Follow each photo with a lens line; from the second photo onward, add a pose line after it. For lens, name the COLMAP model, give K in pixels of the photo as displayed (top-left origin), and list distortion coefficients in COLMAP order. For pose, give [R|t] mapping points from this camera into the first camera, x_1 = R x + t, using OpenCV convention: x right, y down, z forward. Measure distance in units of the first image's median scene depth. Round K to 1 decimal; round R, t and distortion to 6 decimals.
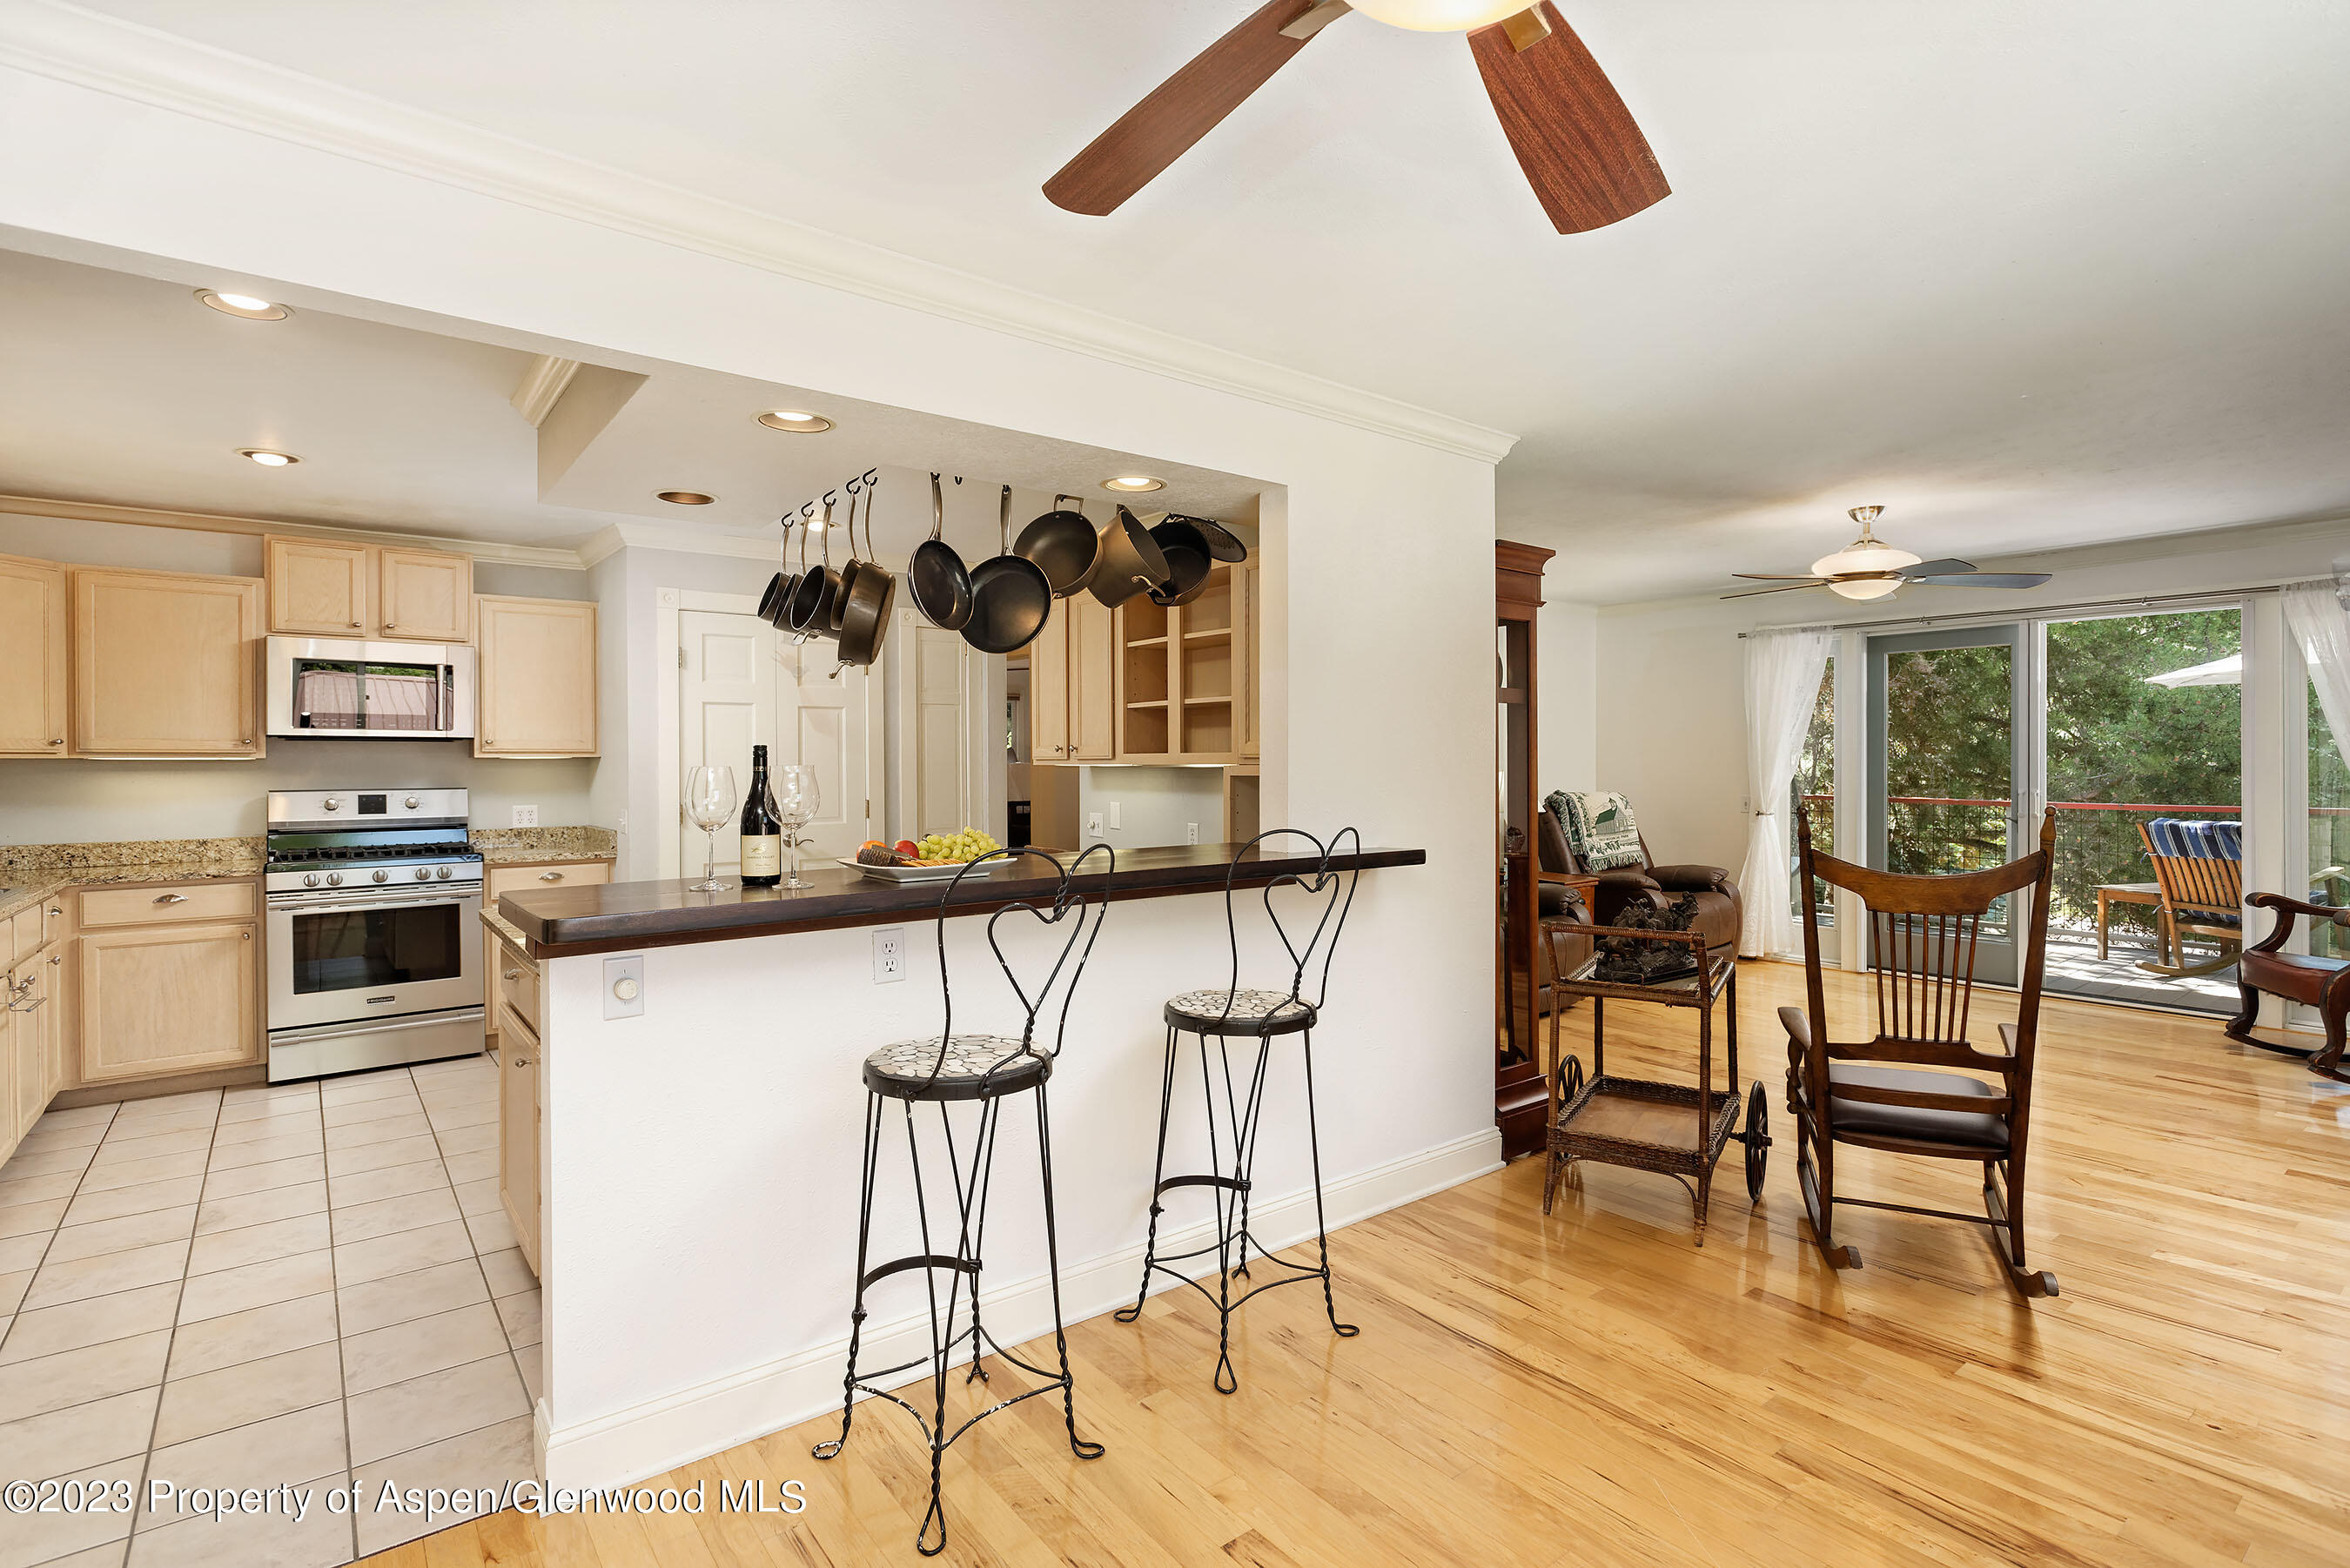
lens RADIAL K [[1123.7, 0, 1172.8], [0, 1123.7, 772.1], [0, 0, 1]] dist [0.004930, -0.001230]
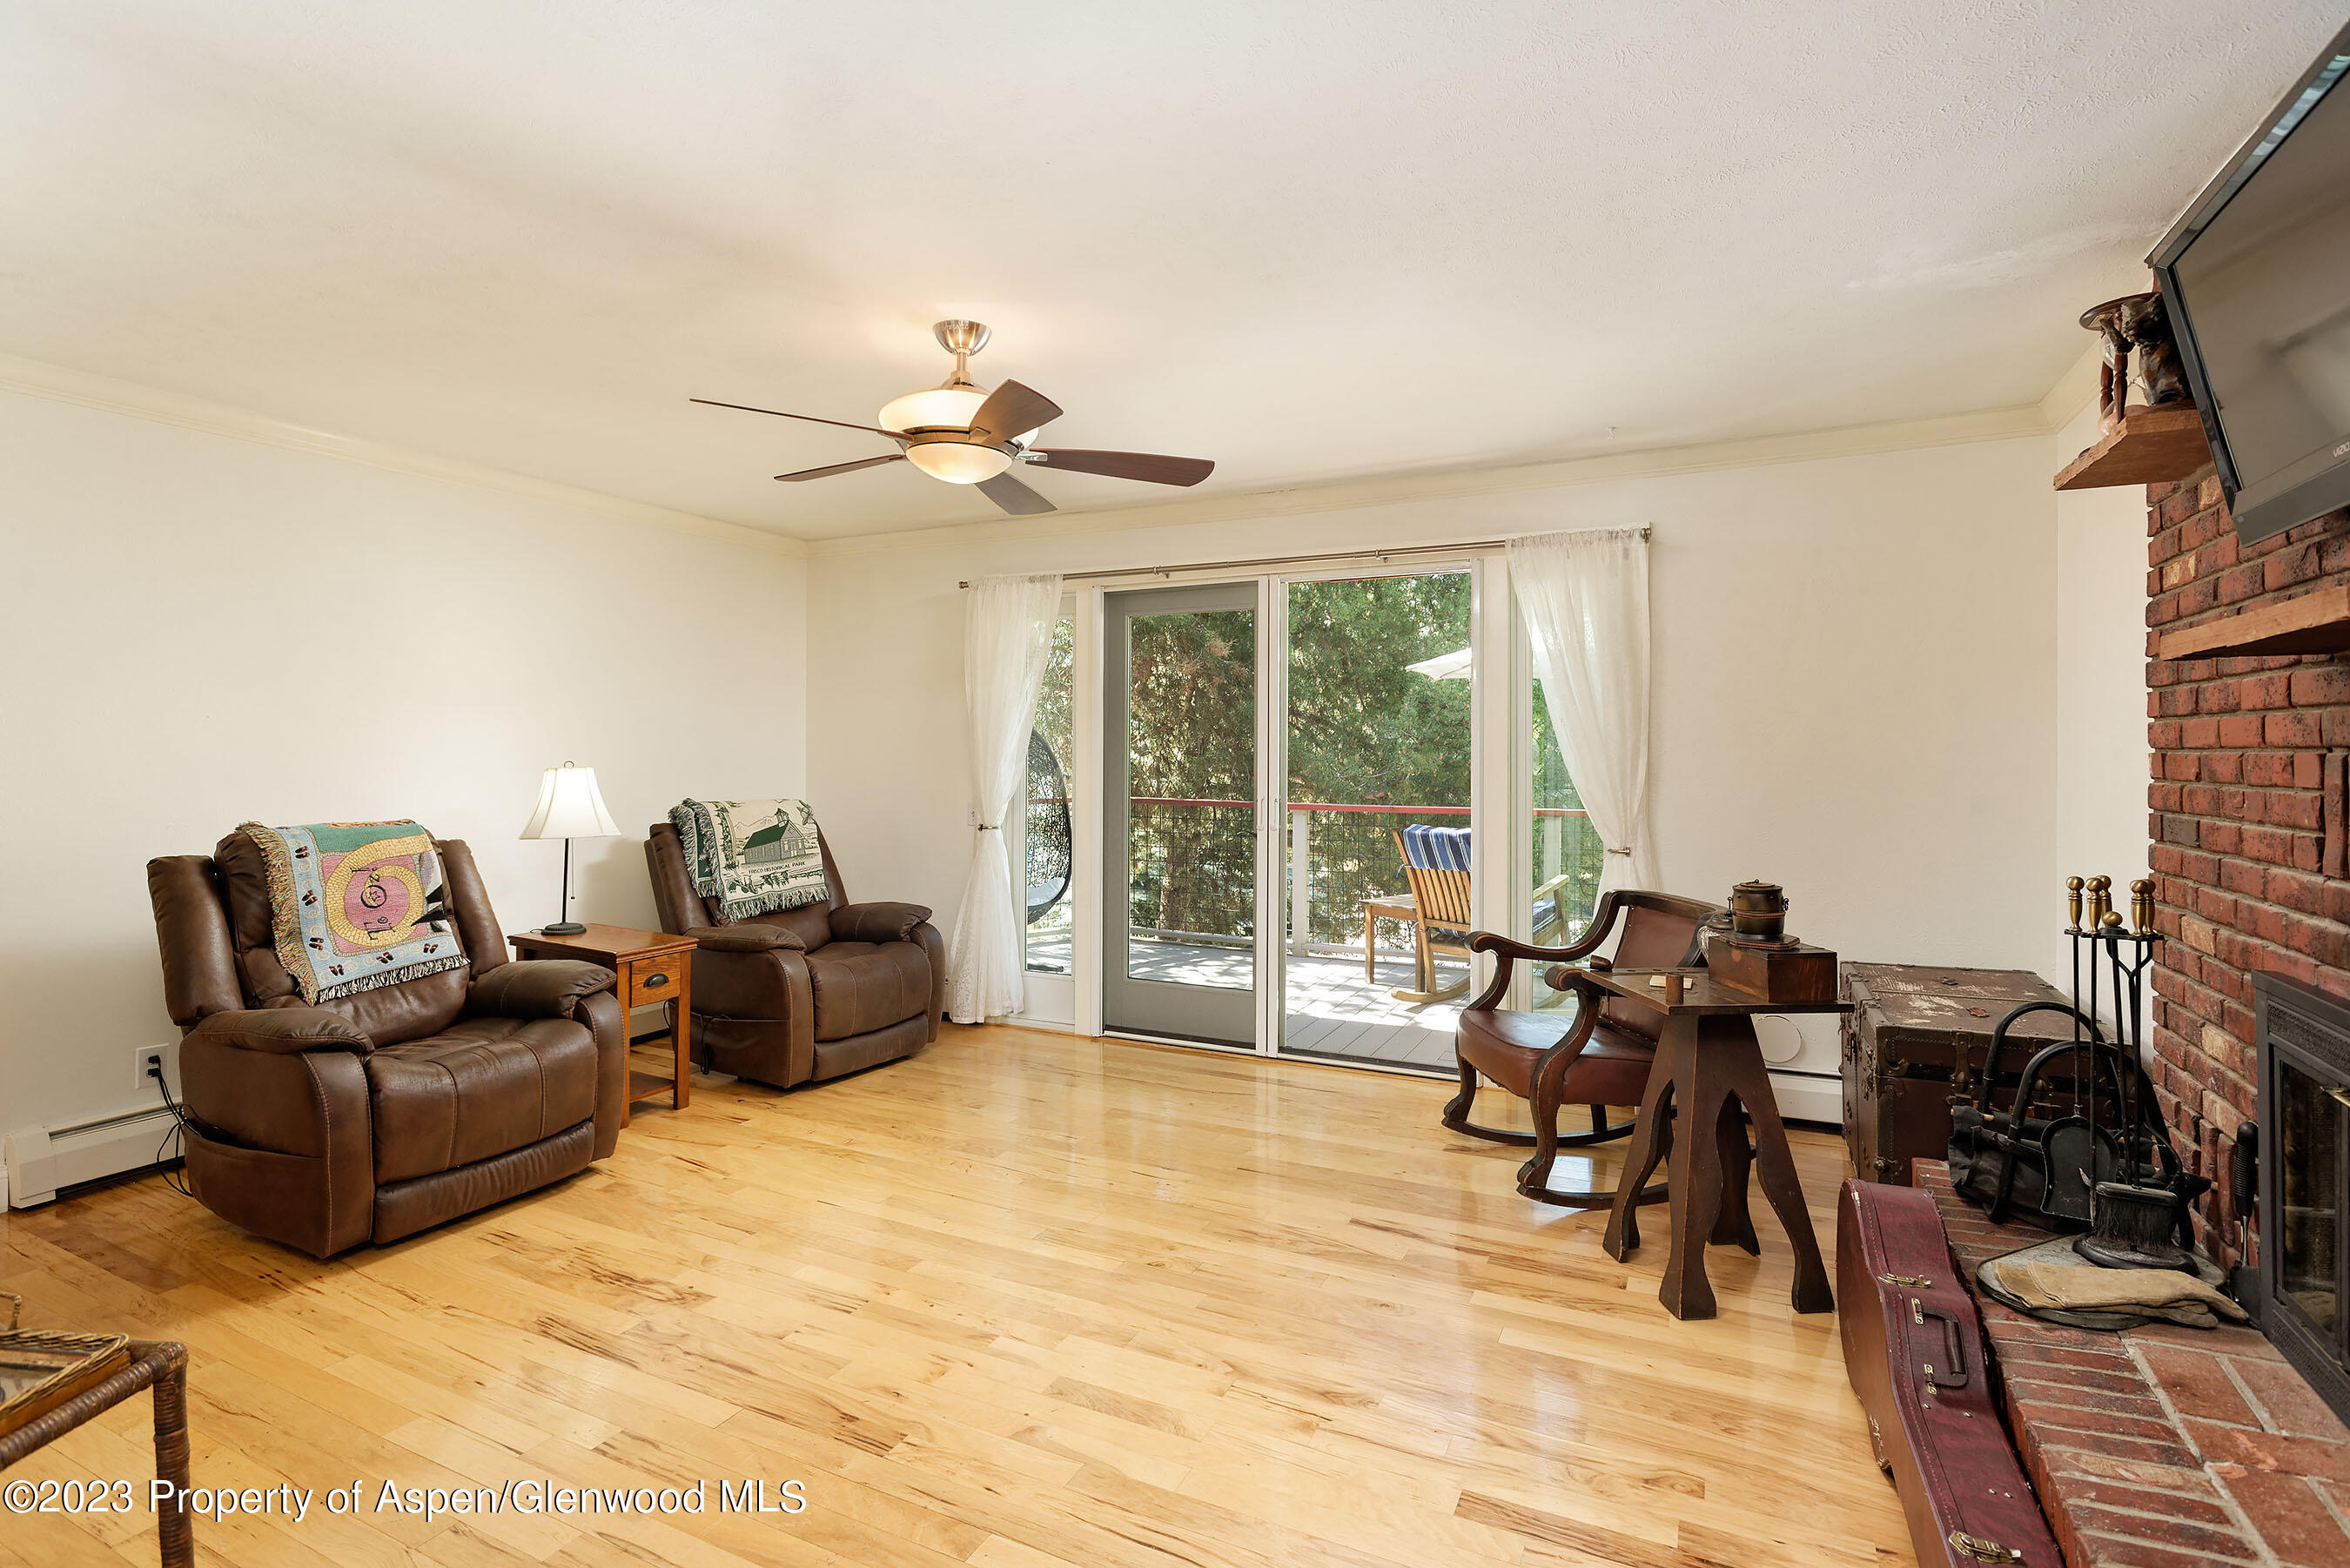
lens RADIAL K [[1123.7, 0, 1169.6], [0, 1123.7, 771.5], [0, 0, 1]] dist [0.004930, -0.001230]
pose [[0.900001, 0.001339, 0.435885, 0.318045], [-0.004138, 0.999976, 0.005473, -0.004385], [-0.435867, -0.006729, 0.899986, 0.292258]]
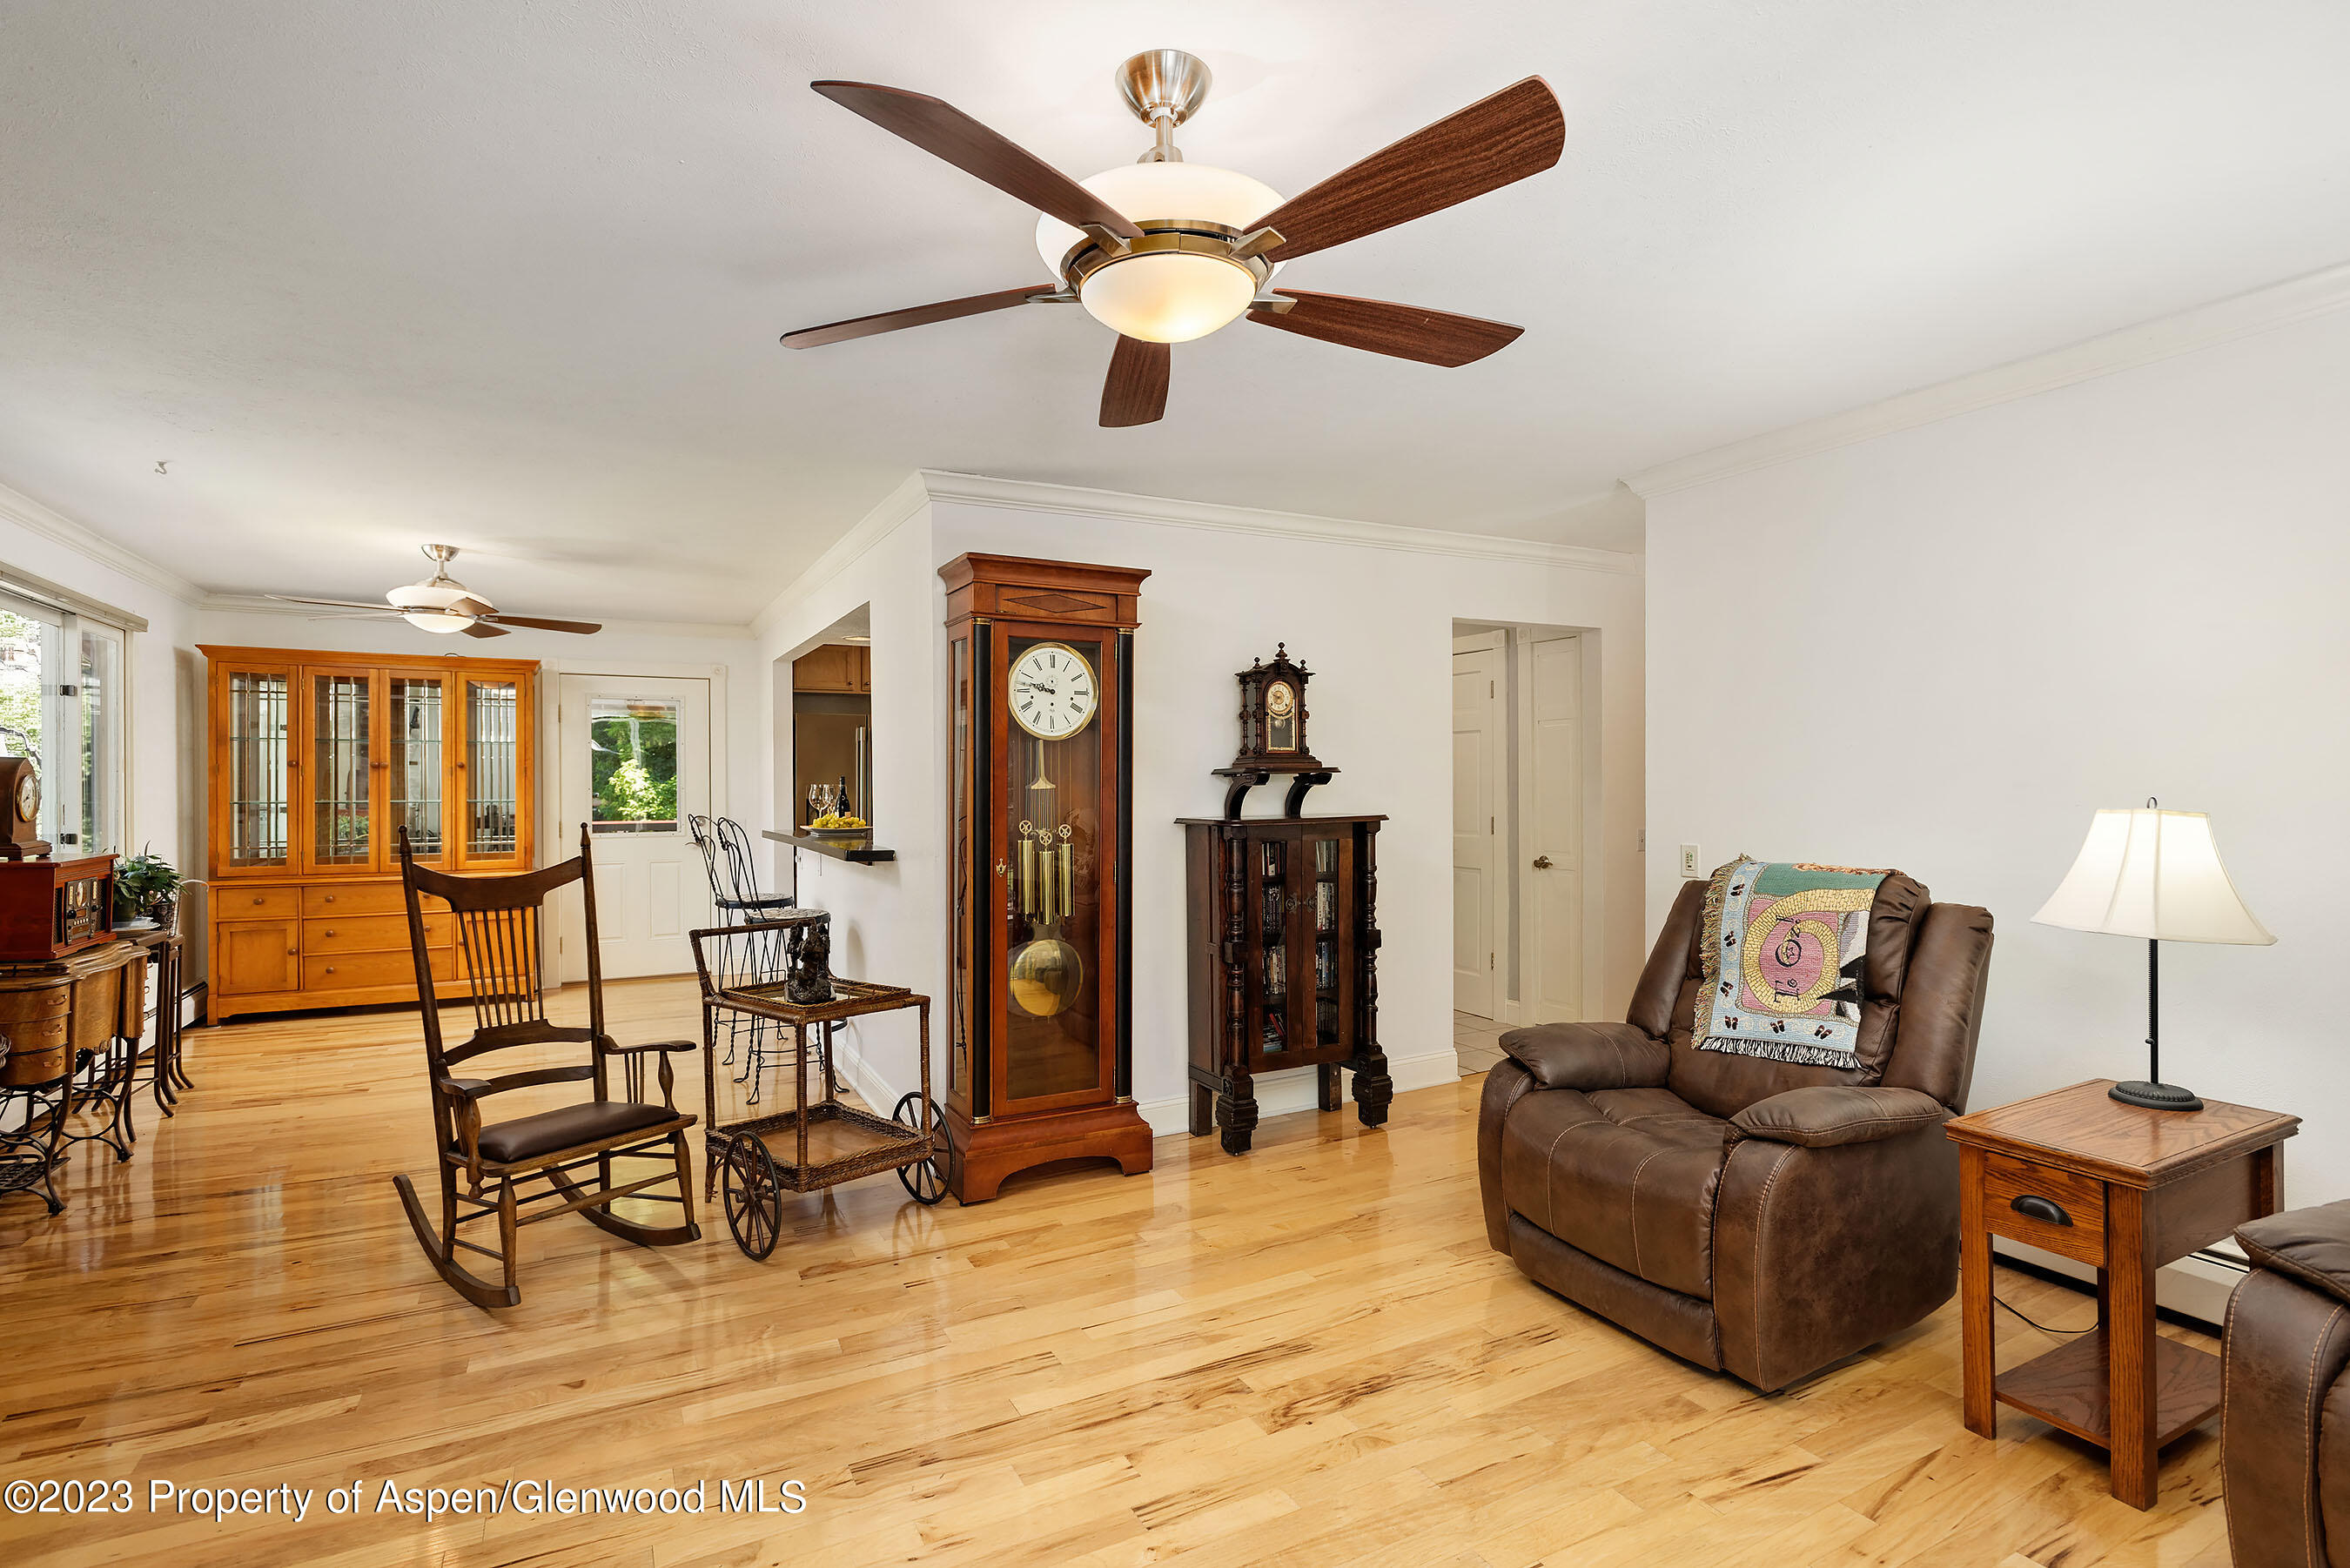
lens RADIAL K [[1123.7, 0, 1179.0], [0, 1123.7, 779.2], [0, 0, 1]] dist [0.004930, -0.001230]
pose [[-0.172036, 0.006135, -0.985072, 0.698334], [-0.003070, 0.999972, 0.006764, -0.012798], [0.985086, 0.004188, -0.172012, 0.772677]]
